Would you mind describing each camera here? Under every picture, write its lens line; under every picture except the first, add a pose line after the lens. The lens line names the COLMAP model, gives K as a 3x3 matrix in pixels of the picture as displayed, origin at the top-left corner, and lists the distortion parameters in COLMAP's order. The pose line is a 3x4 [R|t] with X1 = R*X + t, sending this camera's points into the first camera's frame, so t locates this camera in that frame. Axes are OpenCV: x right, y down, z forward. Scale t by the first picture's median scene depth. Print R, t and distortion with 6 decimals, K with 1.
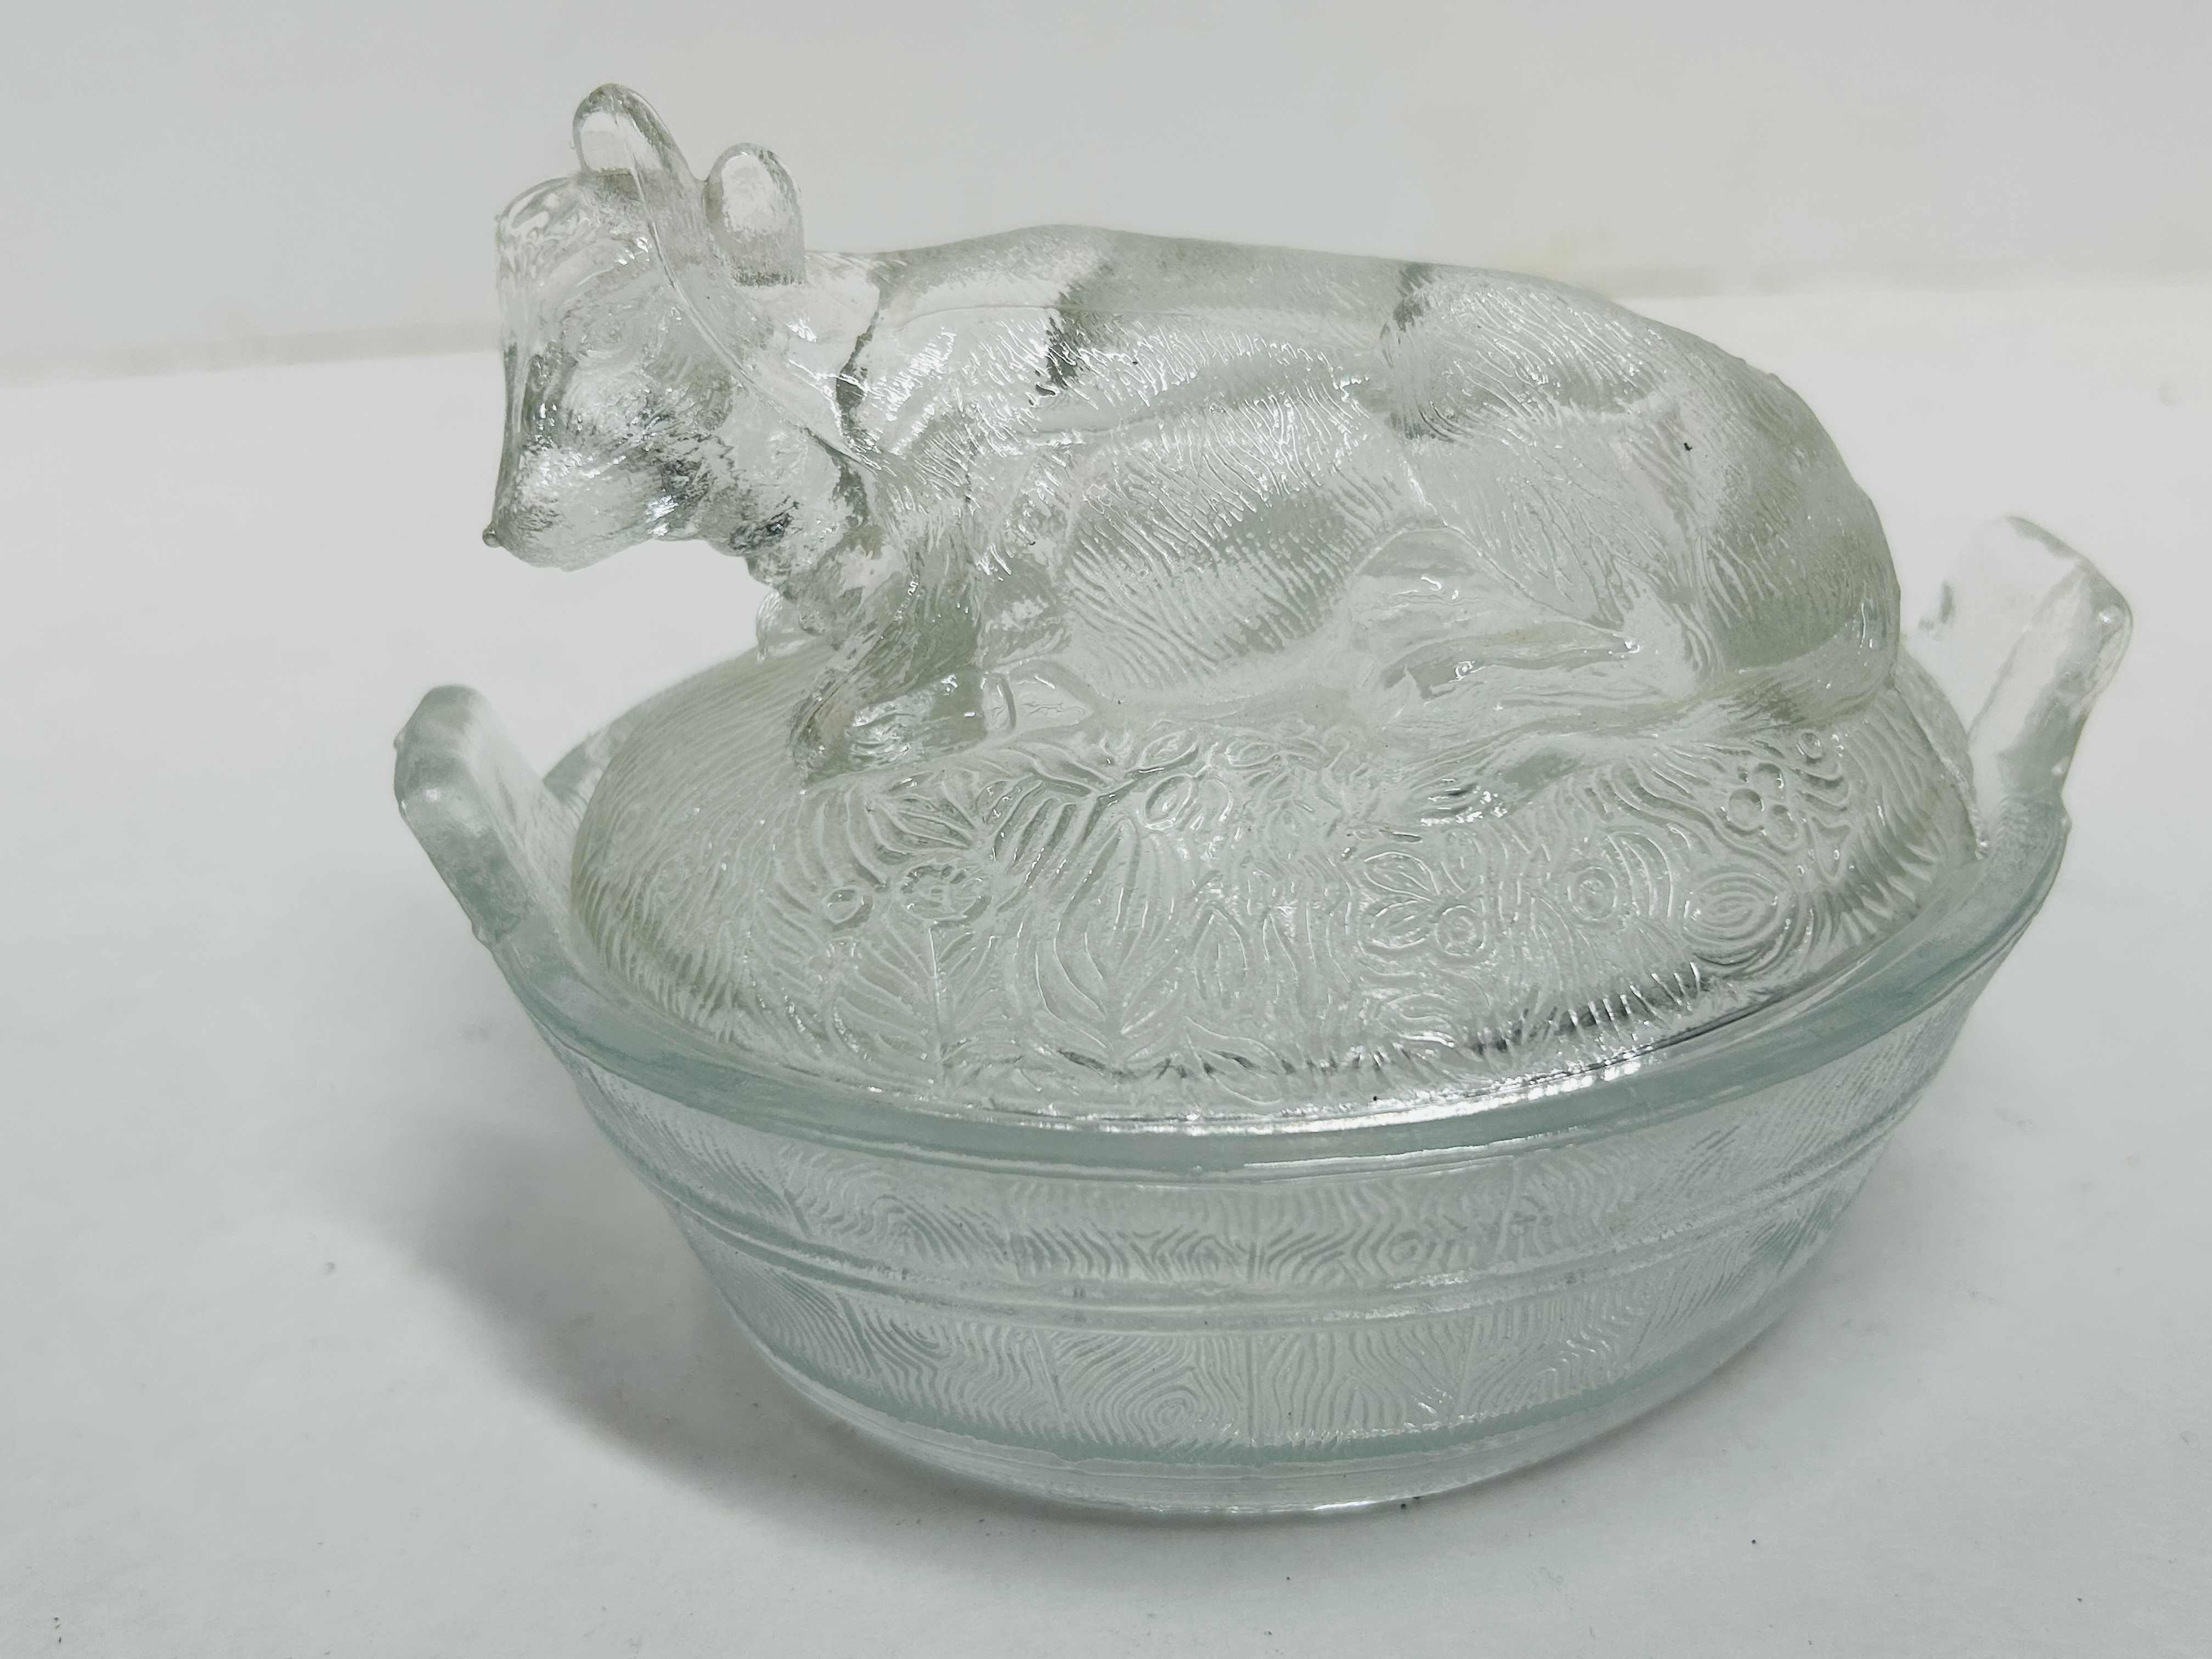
lens RADIAL K [[2121.9, 0, 1106.0], [0, 2121.9, 829.5], [0, 0, 1]] dist [0.004865, 0.006580]
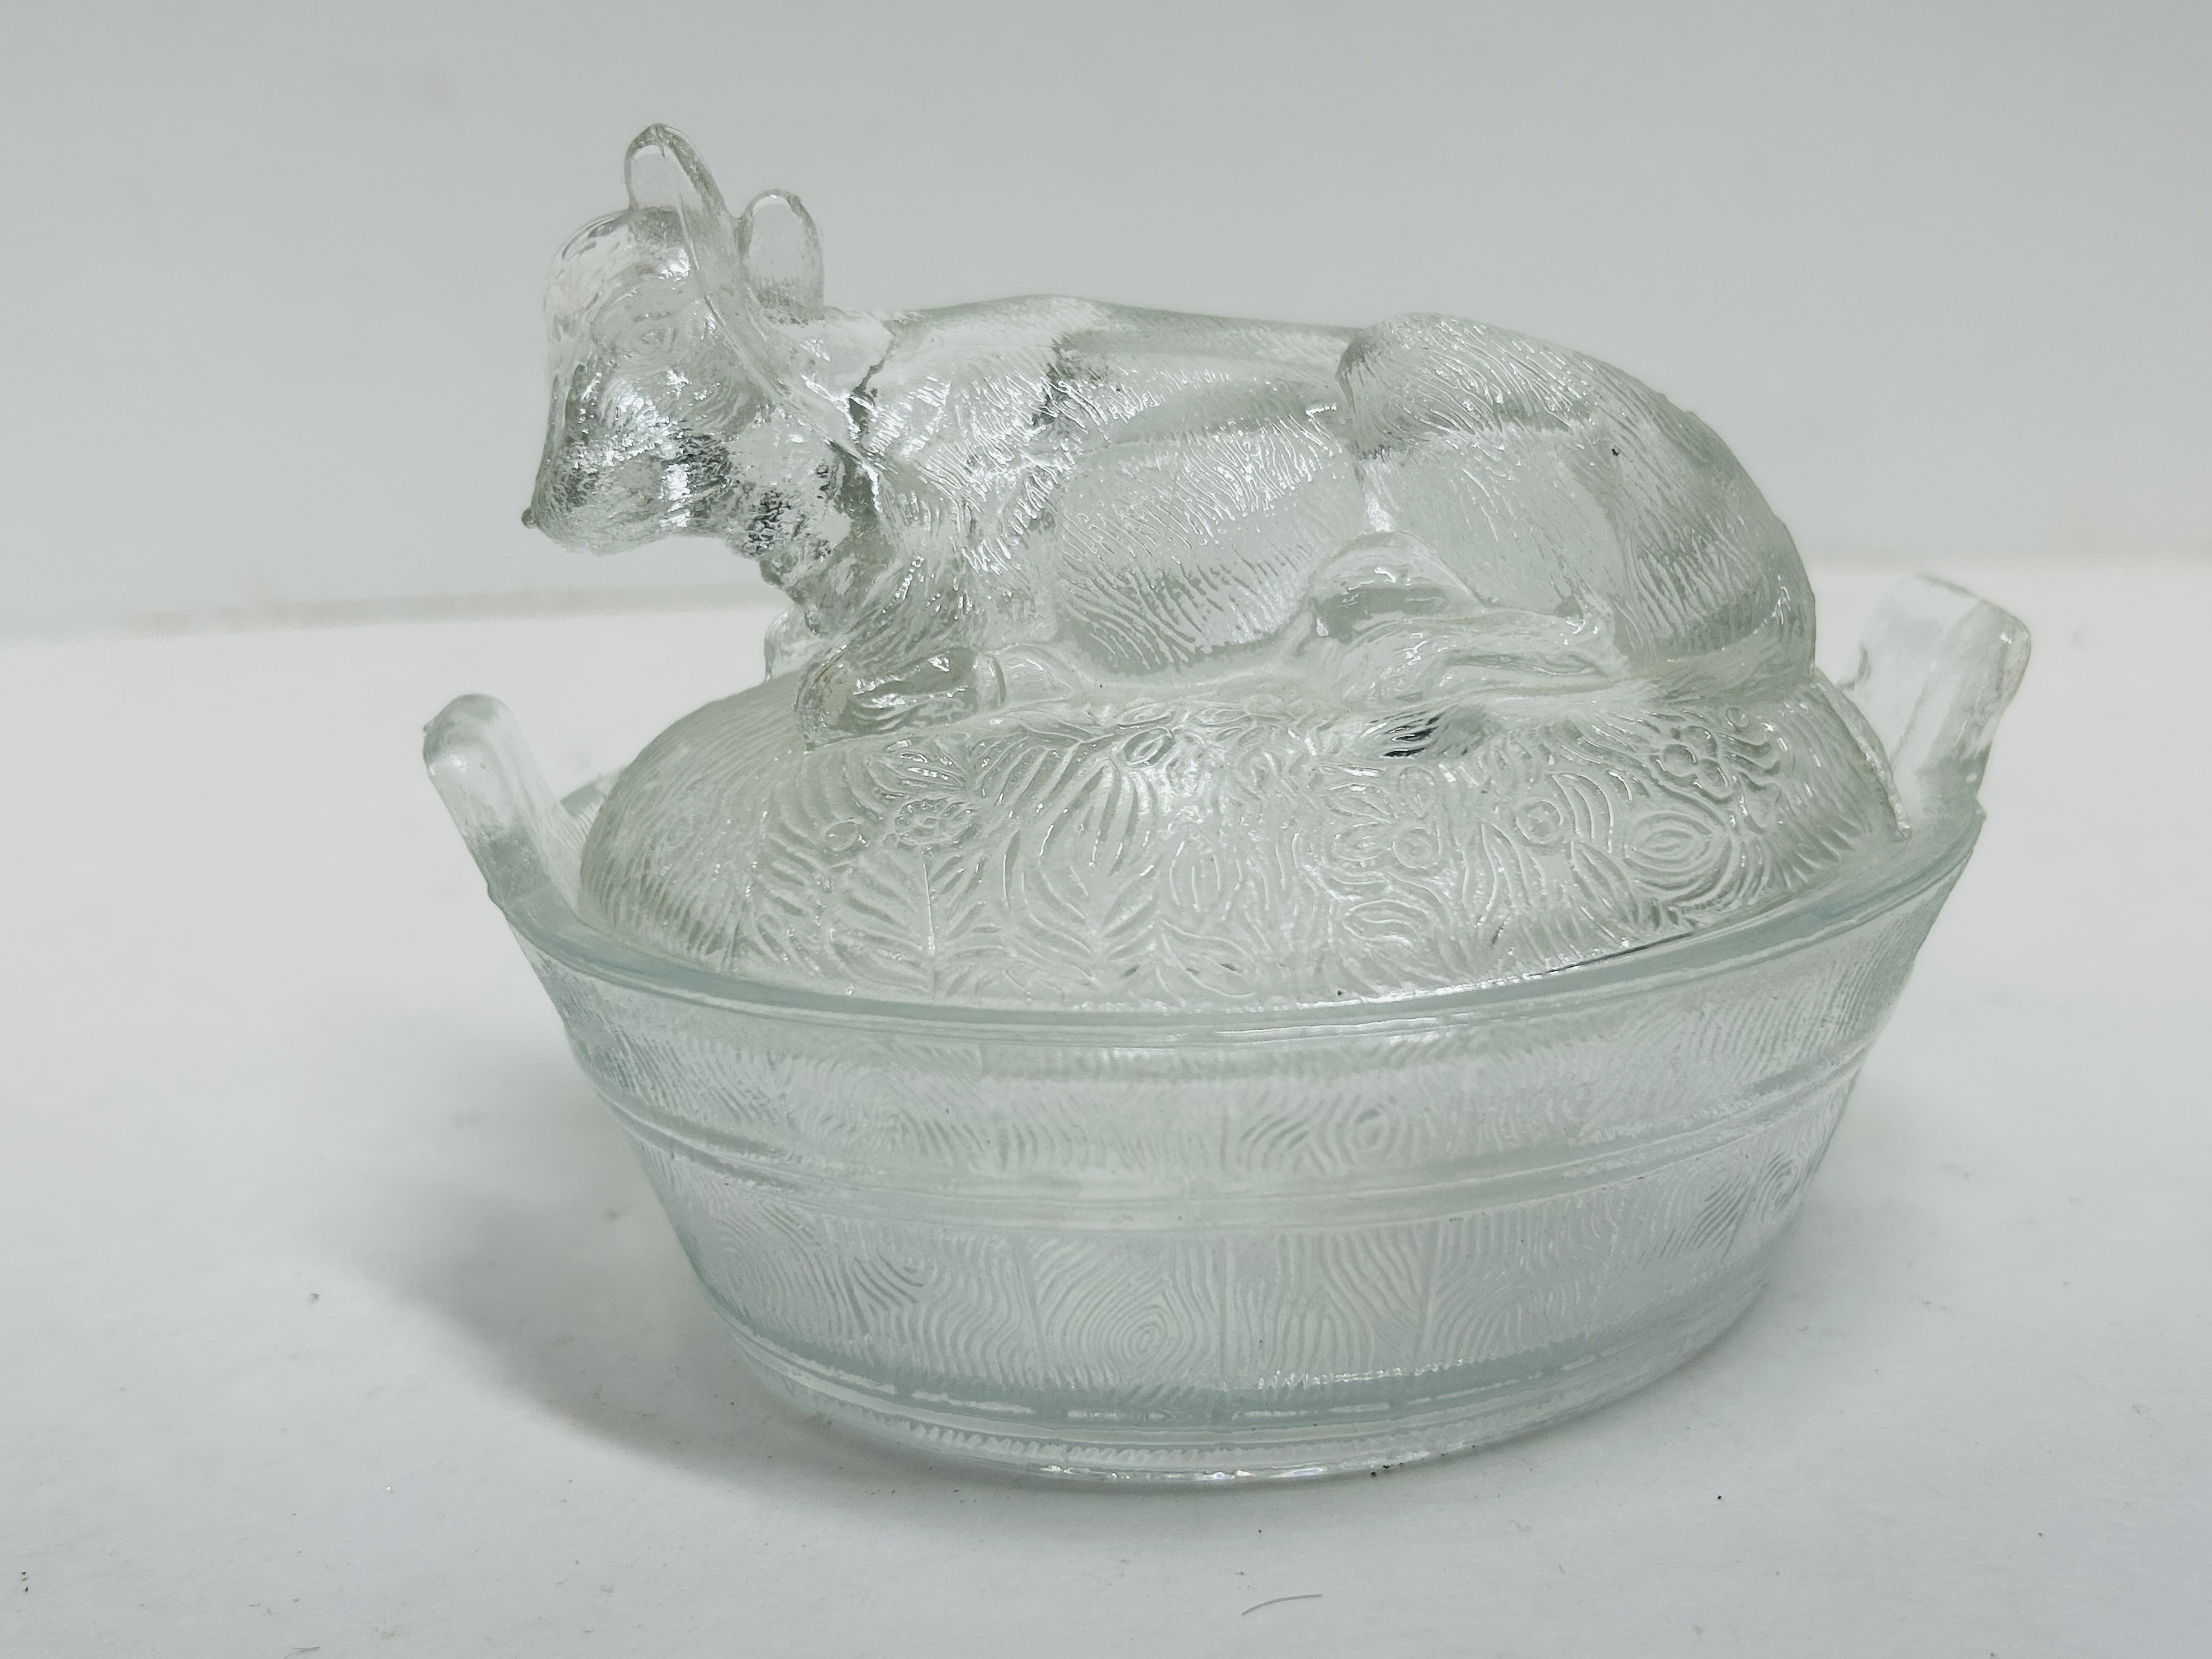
lens RADIAL K [[2121.9, 0, 1106.0], [0, 2121.9, 829.5], [0, 0, 1]] dist [0.004865, 0.006580]
pose [[0.999874, 0.011744, 0.010641, -0.001851], [-0.009608, 0.983199, -0.182283, 0.209964], [-0.012603, 0.182157, 0.983189, -0.050081]]
